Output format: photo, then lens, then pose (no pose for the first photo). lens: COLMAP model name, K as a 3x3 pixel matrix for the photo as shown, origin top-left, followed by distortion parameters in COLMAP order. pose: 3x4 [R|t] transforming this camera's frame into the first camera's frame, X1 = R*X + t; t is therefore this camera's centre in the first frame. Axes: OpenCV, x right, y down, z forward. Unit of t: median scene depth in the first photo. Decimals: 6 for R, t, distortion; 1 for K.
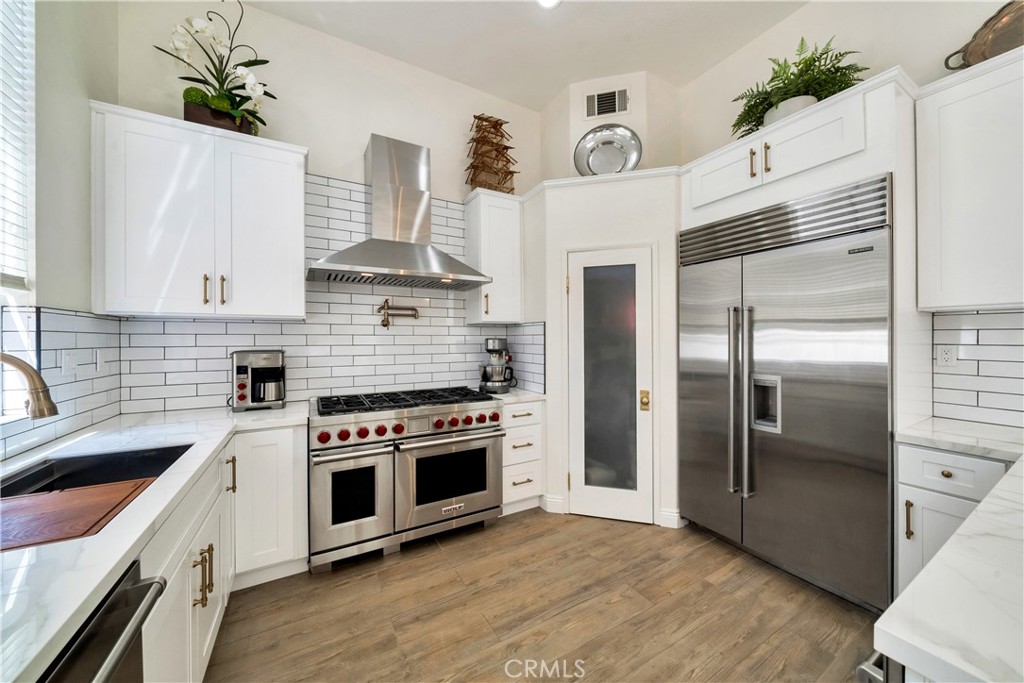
lens RADIAL K [[356.6, 0, 512.0], [0, 356.6, 341.5], [0, 0, 1]] dist [-0.004266, -0.000004]
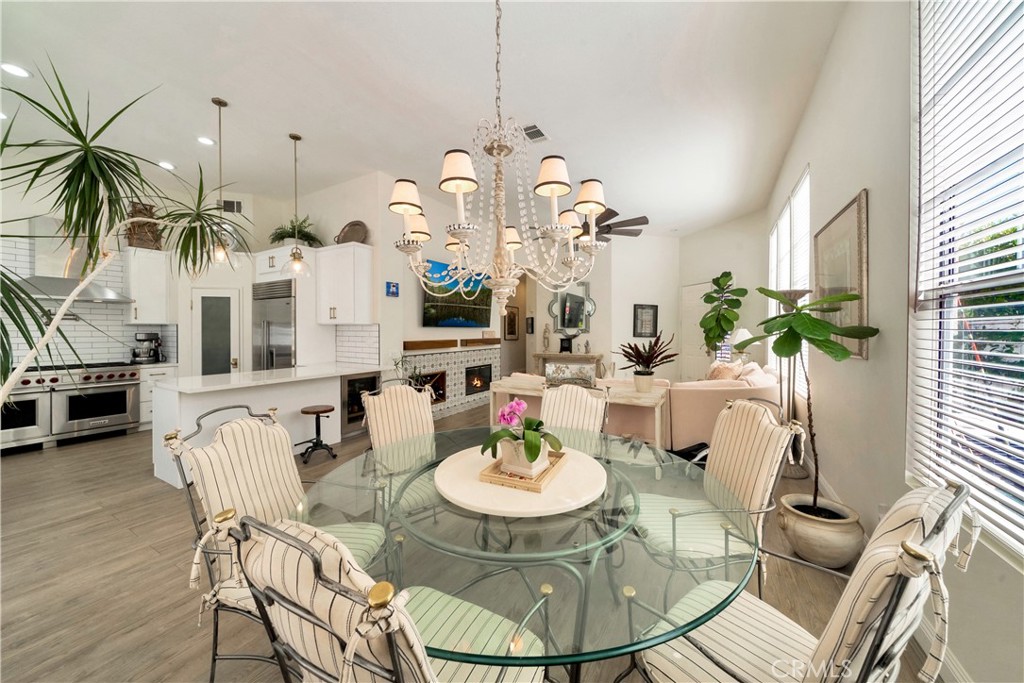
lens RADIAL K [[355.3, 0, 508.6], [0, 355.3, 334.8], [0, 0, 1]] dist [-0.002435, -0.000133]
pose [[0.863363, -0.000623, 0.504583, 0.819401], [-0.000525, 0.999998, 0.002133, -0.006162], [-0.504583, -0.002106, 0.863361, -1.850789]]
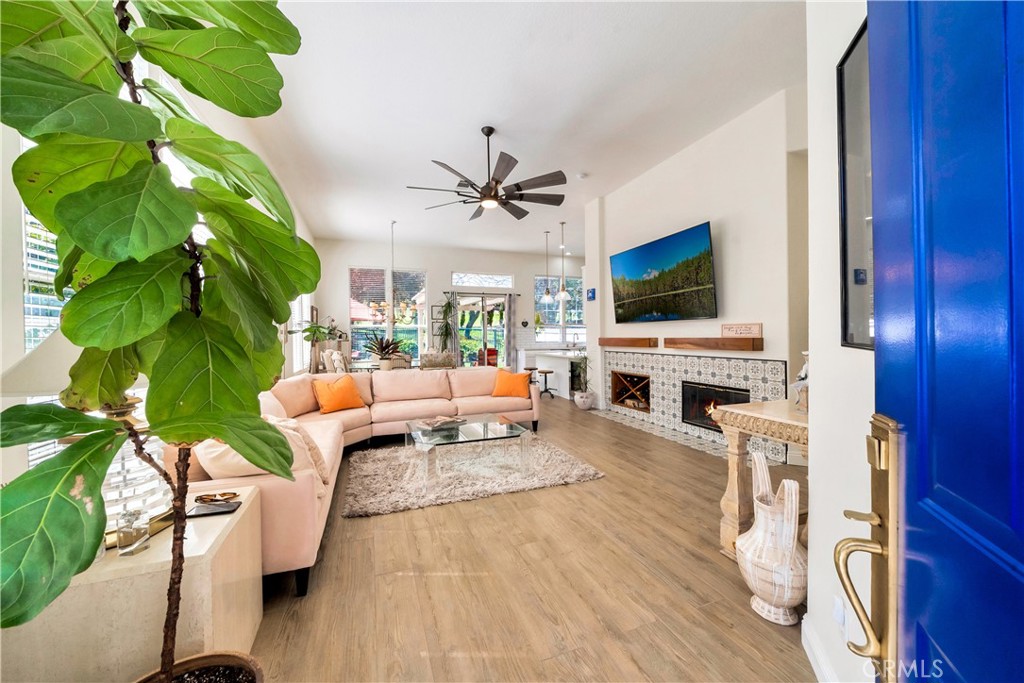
lens RADIAL K [[368.3, 0, 506.8], [0, 368.3, 335.8], [0, 0, 1]] dist [-0.000292, -0.000006]
pose [[-0.164509, 0.009696, -0.986328, 4.329023], [0.007071, 0.999938, 0.008650, 0.000734], [0.986350, -0.005551, -0.164568, 0.343146]]
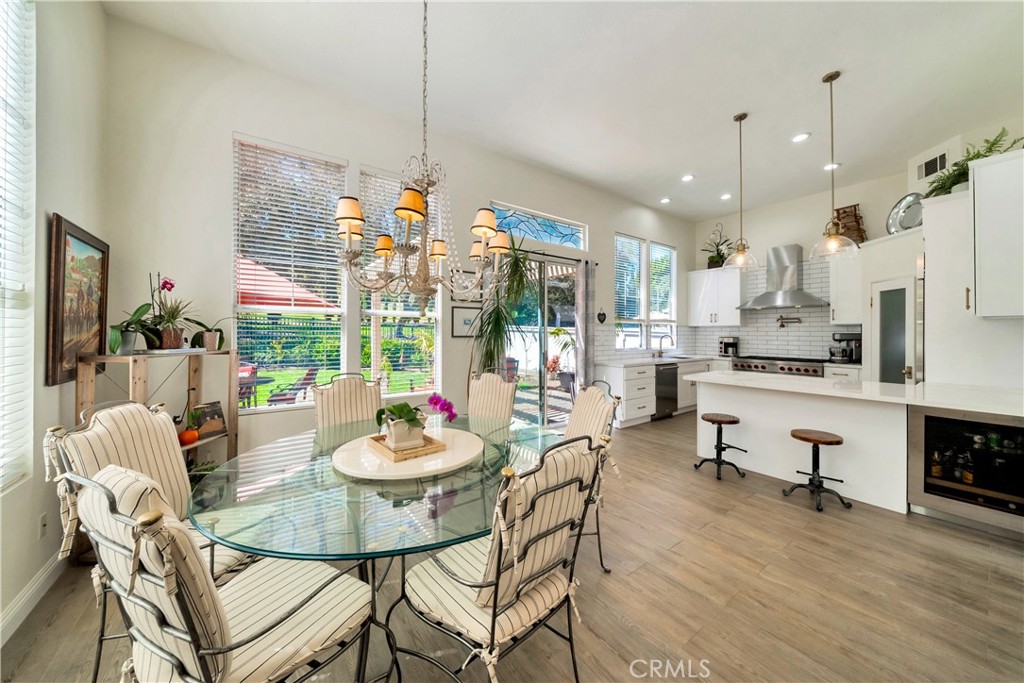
lens RADIAL K [[353.1, 0, 507.6], [0, 353.1, 332.3], [0, 0, 1]] dist [-0.011986, -0.000081]
pose [[0.093556, 0.003664, -0.995607, 2.047194], [-0.007571, 0.999967, 0.002968, -0.007383], [0.995585, 0.007260, 0.093580, -1.107227]]
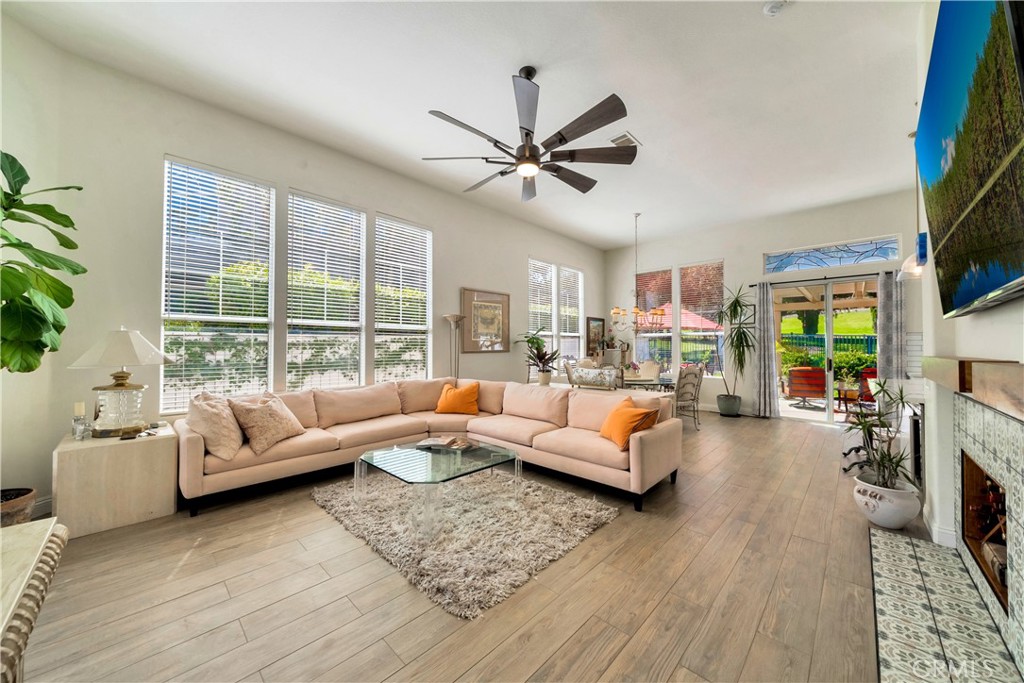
lens RADIAL K [[370.0, 0, 516.5], [0, 370.0, 344.5], [0, 0, 1]] dist [-0.001354, -0.000090]
pose [[-0.955619, 0.004840, -0.294565, 2.935950], [0.004906, 0.999988, 0.000518, 0.001462], [0.294564, -0.000950, -0.955631, 1.268403]]
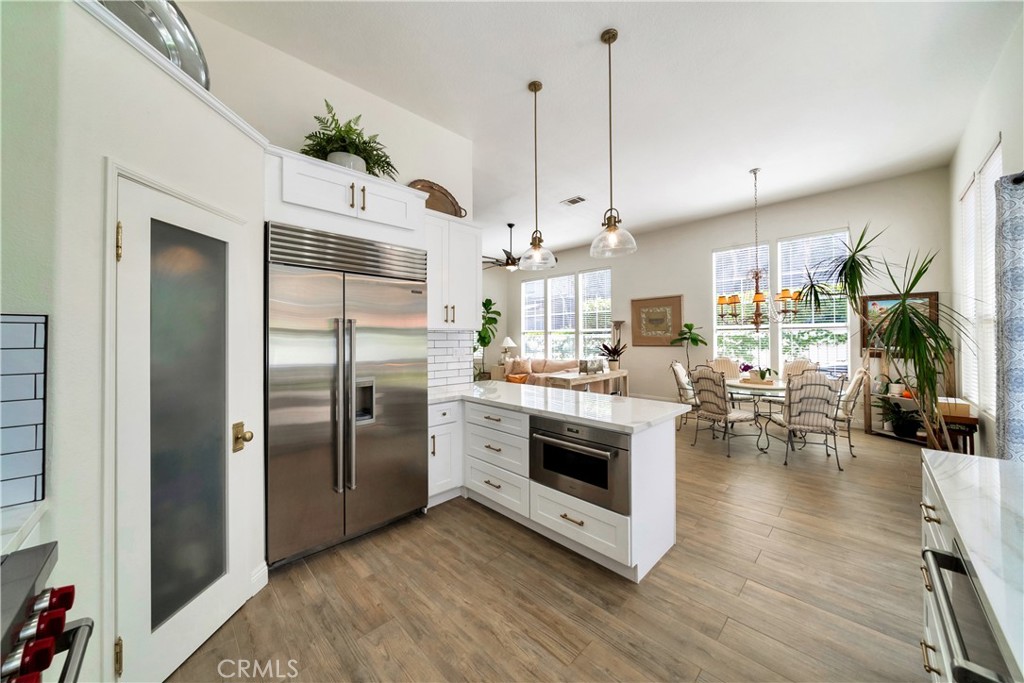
lens RADIAL K [[355.3, 0, 508.6], [0, 355.3, 334.8], [0, 0, 1]] dist [-0.002435, -0.000133]
pose [[-0.246311, 0.014371, 0.969084, -0.523521], [0.014228, 0.999836, -0.011210, -0.027198], [-0.969086, 0.011027, -0.246475, 0.746240]]
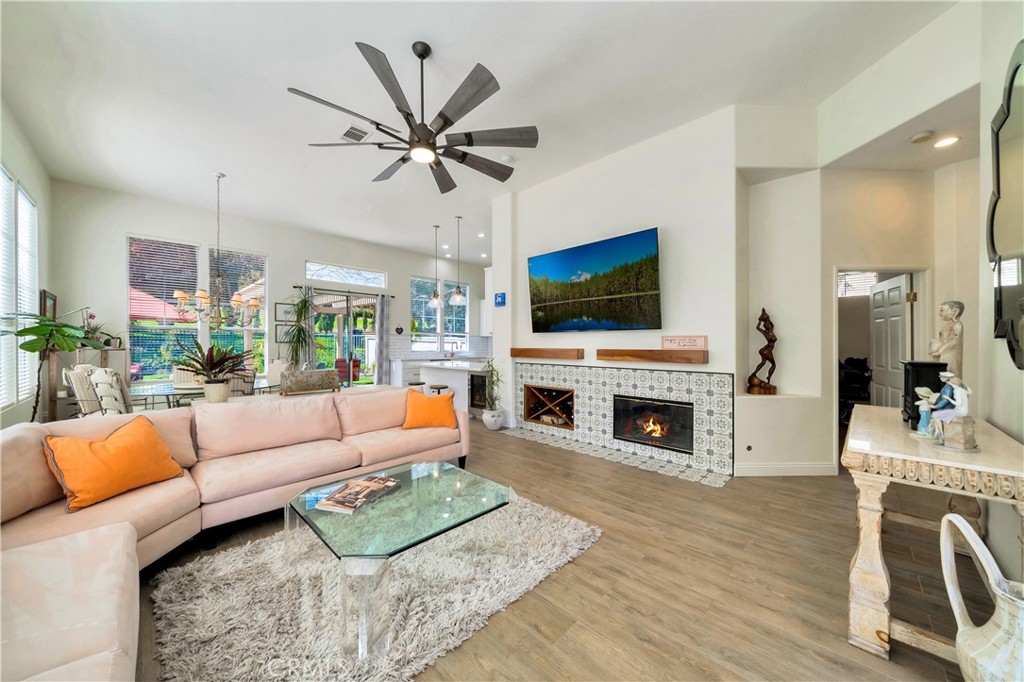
lens RADIAL K [[356.6, 0, 512.0], [0, 356.6, 341.0], [0, 0, 1]] dist [-0.004266, -0.000004]
pose [[0.272646, 0.002281, -0.962112, 3.785407], [-0.007541, 0.999972, 0.000234, -0.003342], [0.962085, 0.007192, 0.272656, -0.081567]]
